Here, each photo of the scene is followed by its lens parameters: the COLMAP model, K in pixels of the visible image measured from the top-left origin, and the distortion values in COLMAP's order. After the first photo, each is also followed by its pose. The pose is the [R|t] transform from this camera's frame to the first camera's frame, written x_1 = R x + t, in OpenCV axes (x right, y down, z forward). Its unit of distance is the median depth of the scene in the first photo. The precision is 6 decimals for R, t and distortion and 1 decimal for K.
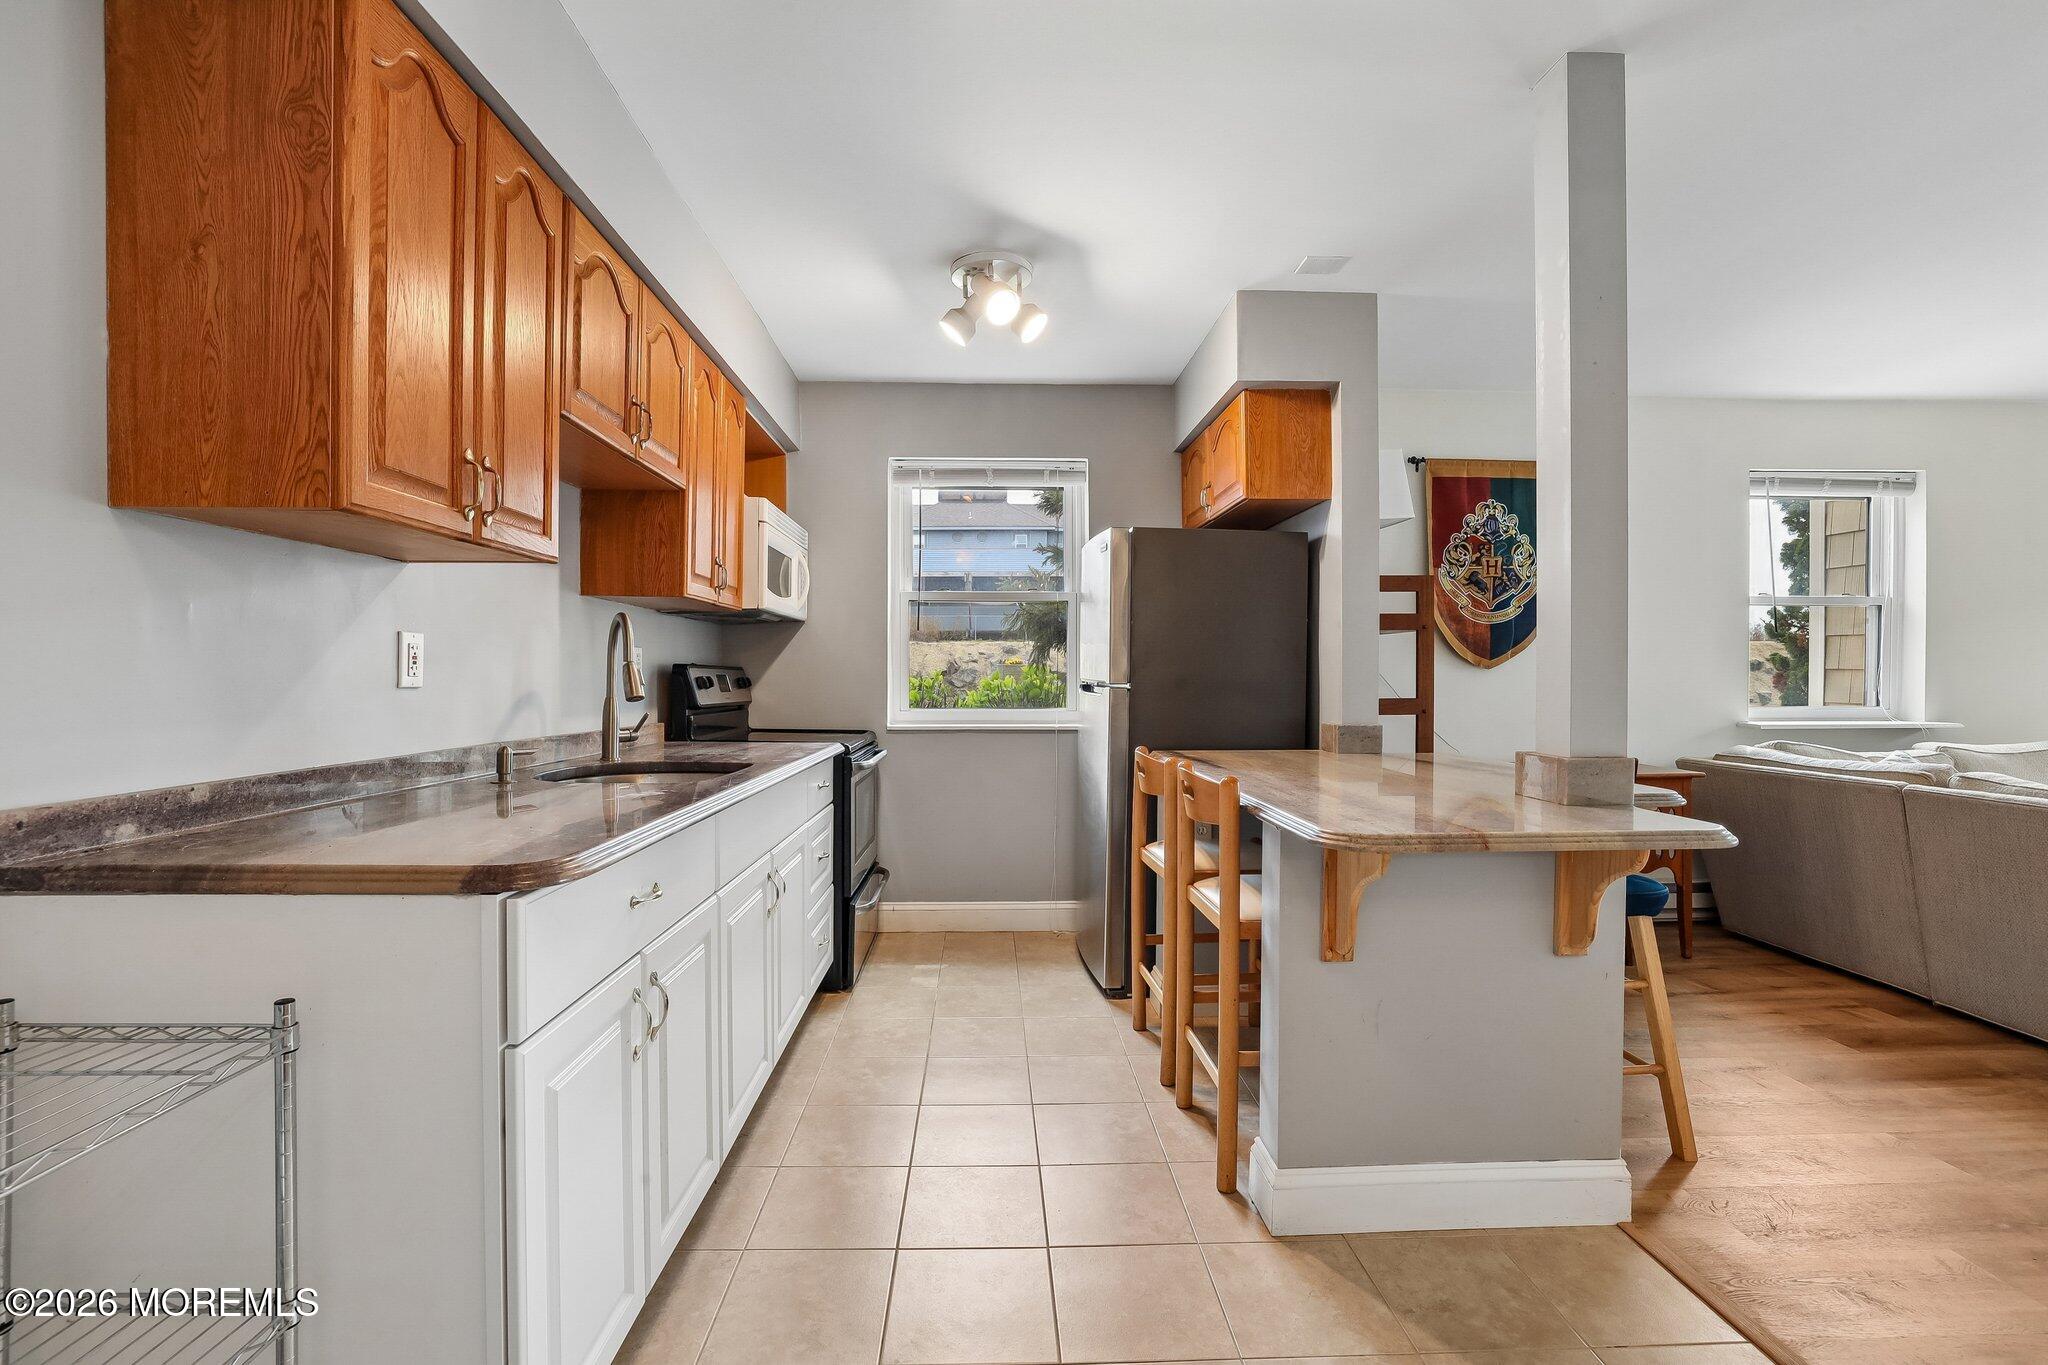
lens RADIAL K [[884.8, 0, 1015.1], [0, 884.8, 685.0], [0, 0, 1]] dist [-0.043446, 0.014522]
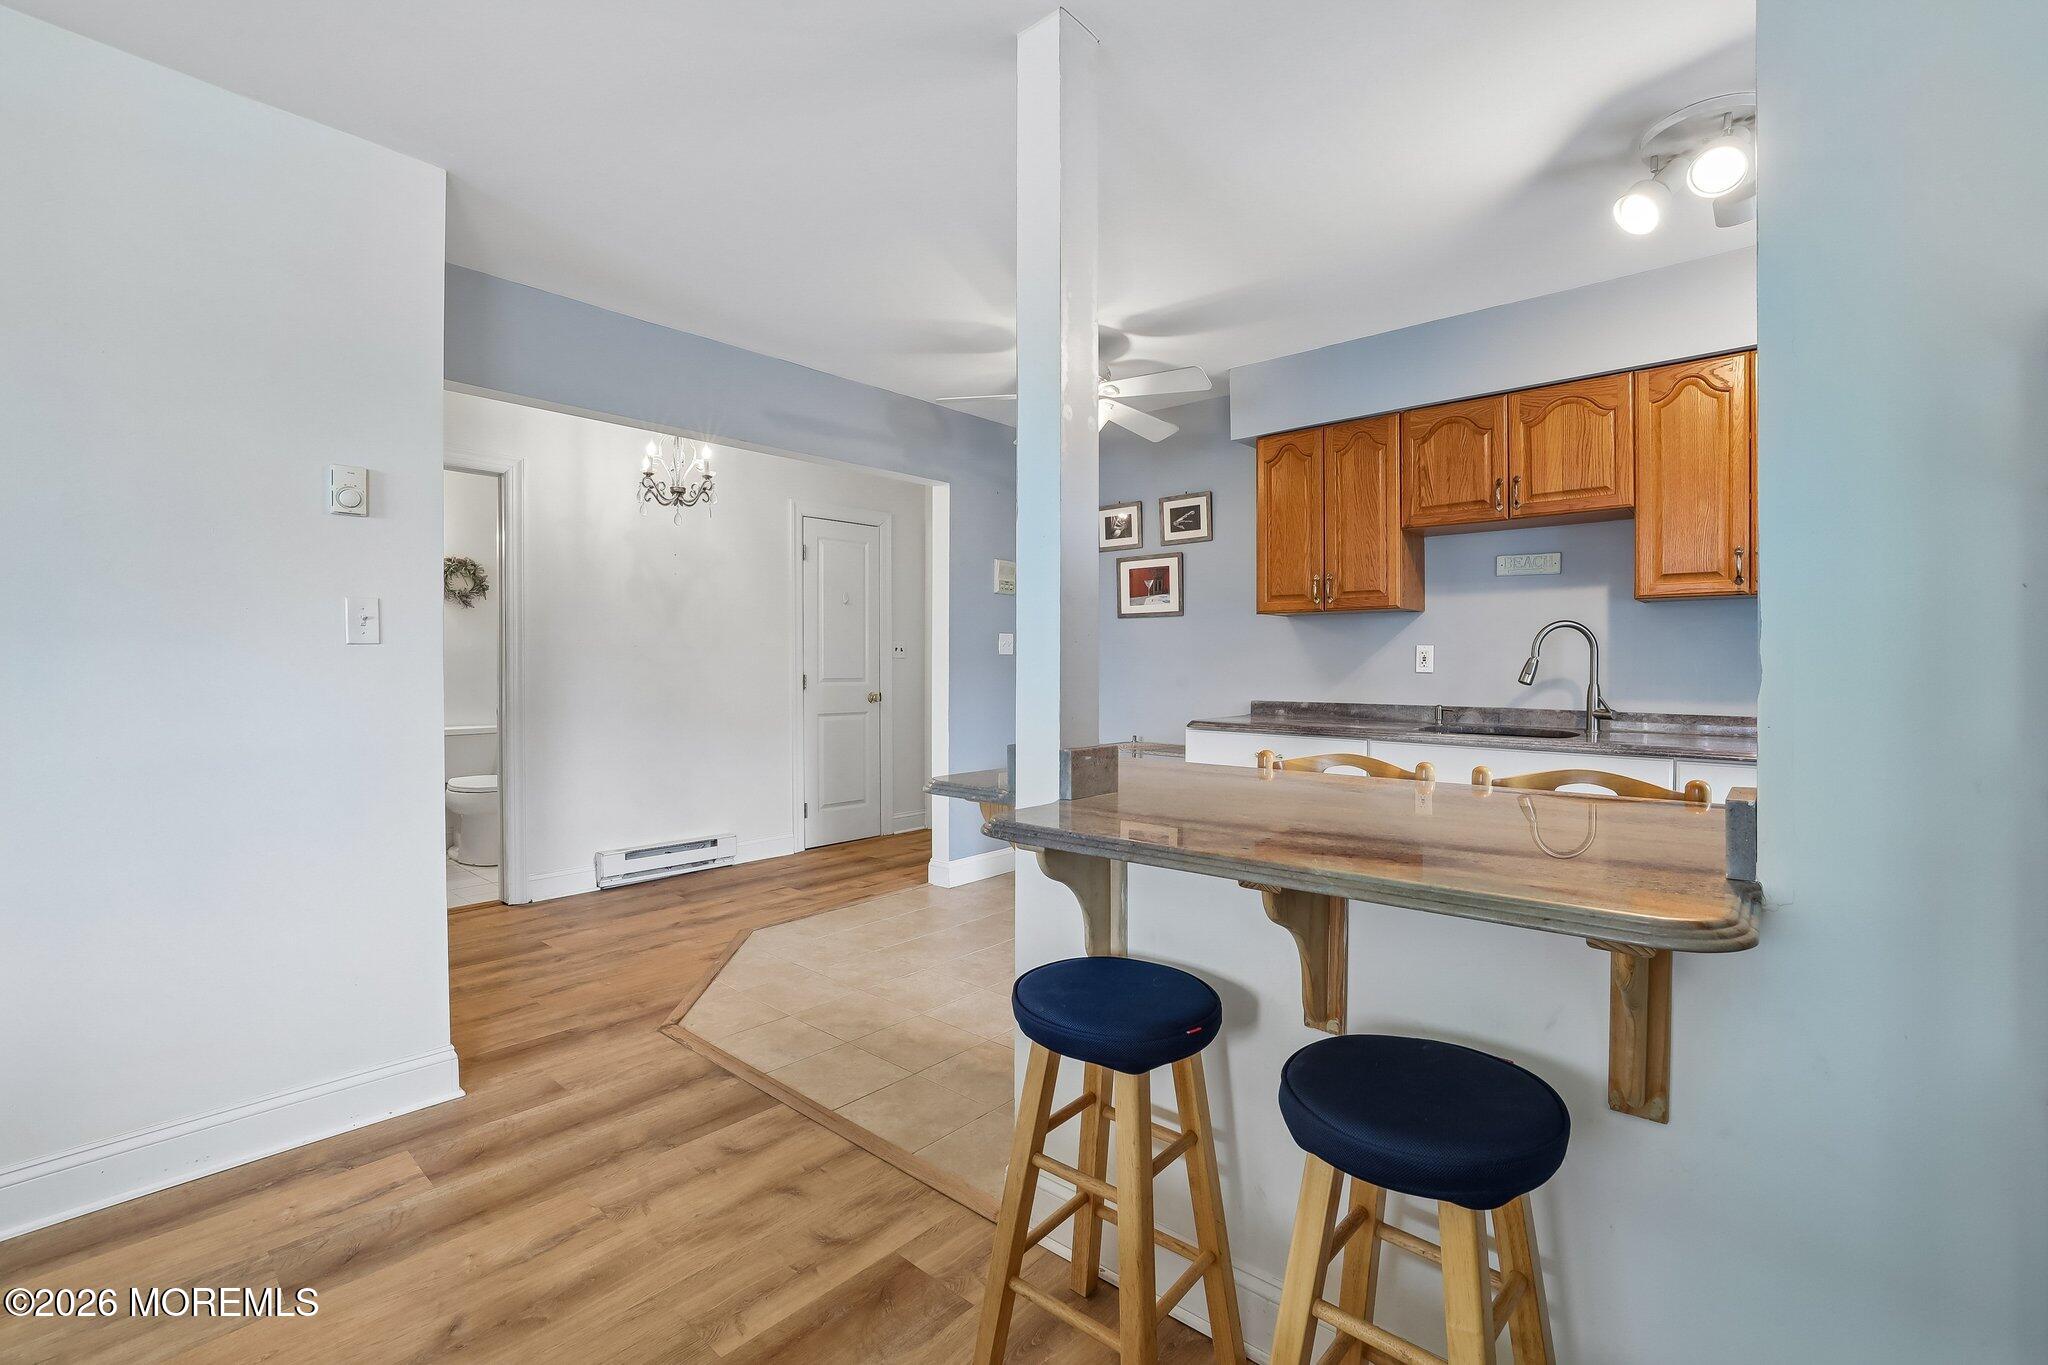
lens RADIAL K [[884.8, 0, 1018.6], [0, 884.8, 678.4], [0, 0, 1]] dist [-0.043446, 0.014522]
pose [[-0.685038, 0.008107, -0.728462, 0.803251], [-0.011331, 0.999699, 0.021780, -0.009671], [0.728419, 0.023174, -0.684739, 0.947255]]
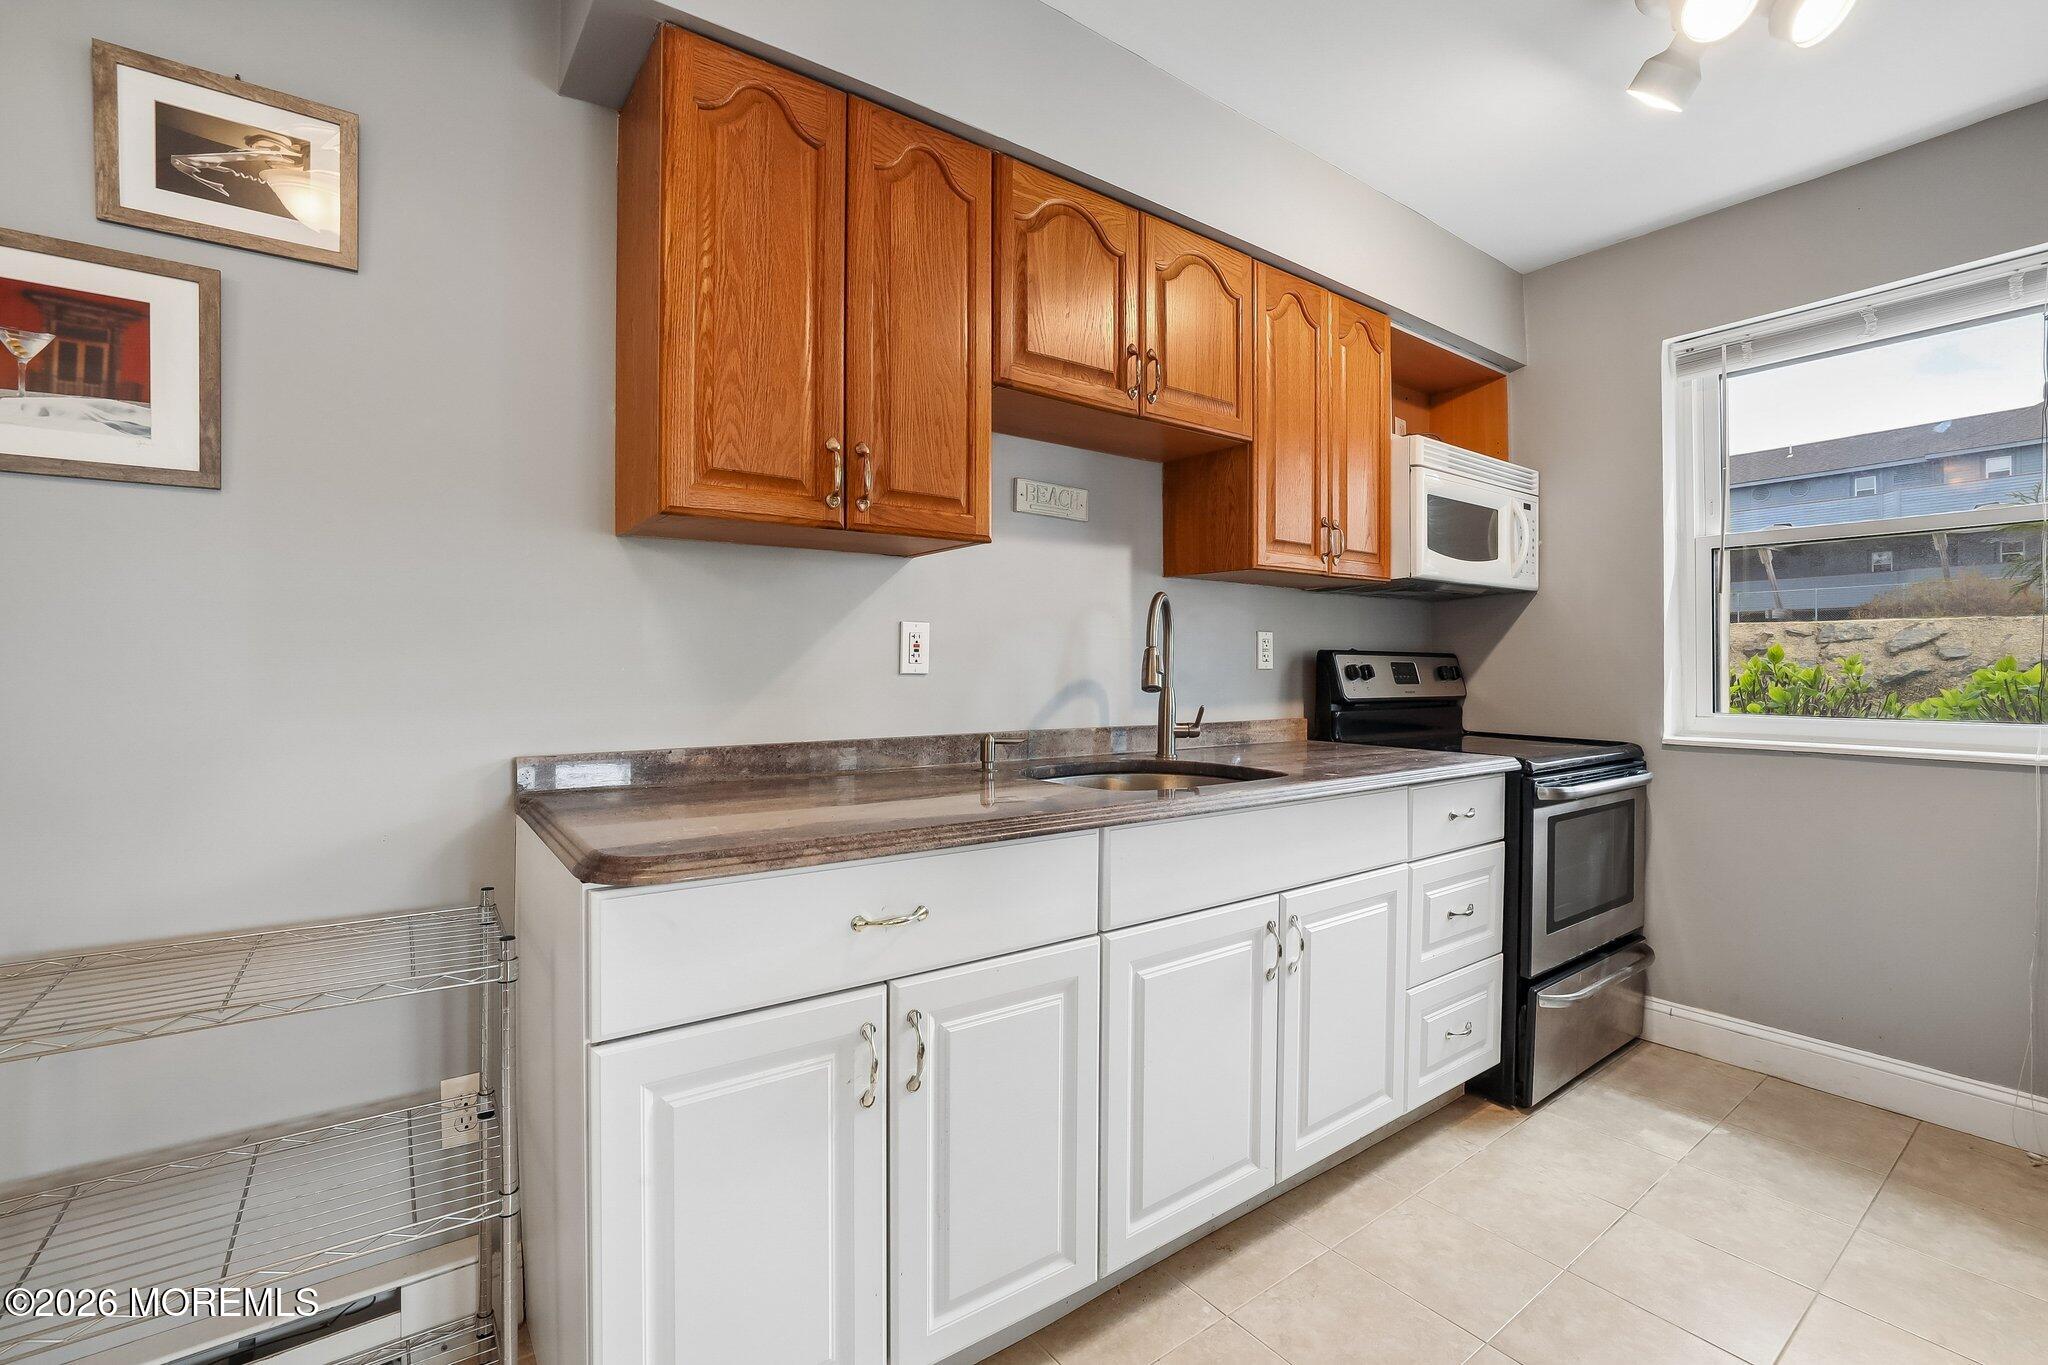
lens RADIAL K [[884.8, 0, 1017.9], [0, 884.8, 670.6], [0, 0, 1]] dist [-0.043446, 0.014522]
pose [[0.561732, 0.000147, -0.827319, 0.154836], [-0.007006, 0.999965, -0.004579, 0.001470], [0.827290, 0.008368, 0.561713, 0.270847]]
